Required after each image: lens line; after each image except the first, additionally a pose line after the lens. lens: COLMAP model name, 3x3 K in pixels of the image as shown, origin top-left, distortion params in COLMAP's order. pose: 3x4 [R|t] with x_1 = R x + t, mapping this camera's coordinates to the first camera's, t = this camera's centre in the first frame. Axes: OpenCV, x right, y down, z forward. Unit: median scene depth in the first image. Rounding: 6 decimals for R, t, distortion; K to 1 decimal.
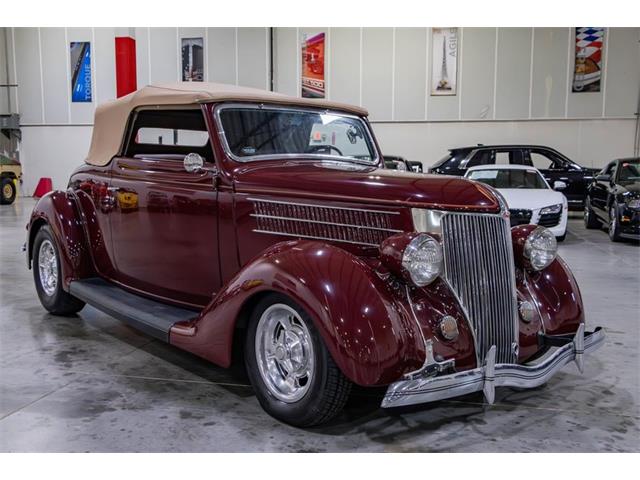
lens RADIAL K [[690.8, 0, 320.5], [0, 690.8, 240.3], [0, 0, 1]] dist [-0.000782, 0.000000]
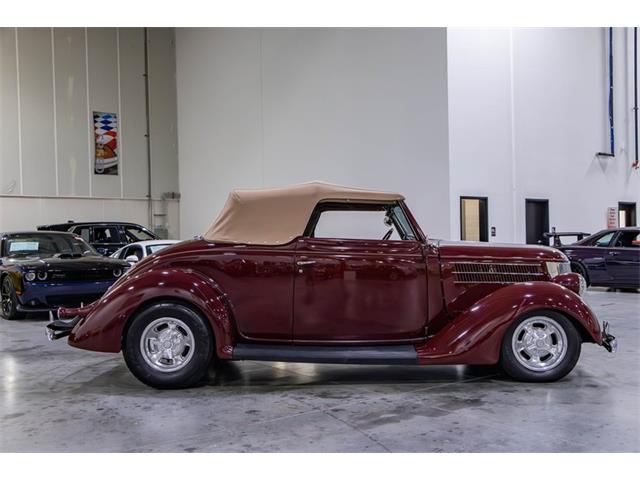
lens RADIAL K [[690.8, 0, 319.5], [0, 690.8, 241.9], [0, 0, 1]] dist [-0.000782, 0.000000]
pose [[0.640585, -0.011277, 0.767804, -0.252948], [0.091418, 0.993901, -0.061673, -0.006152], [-0.762426, 0.109698, 0.637709, 0.037860]]
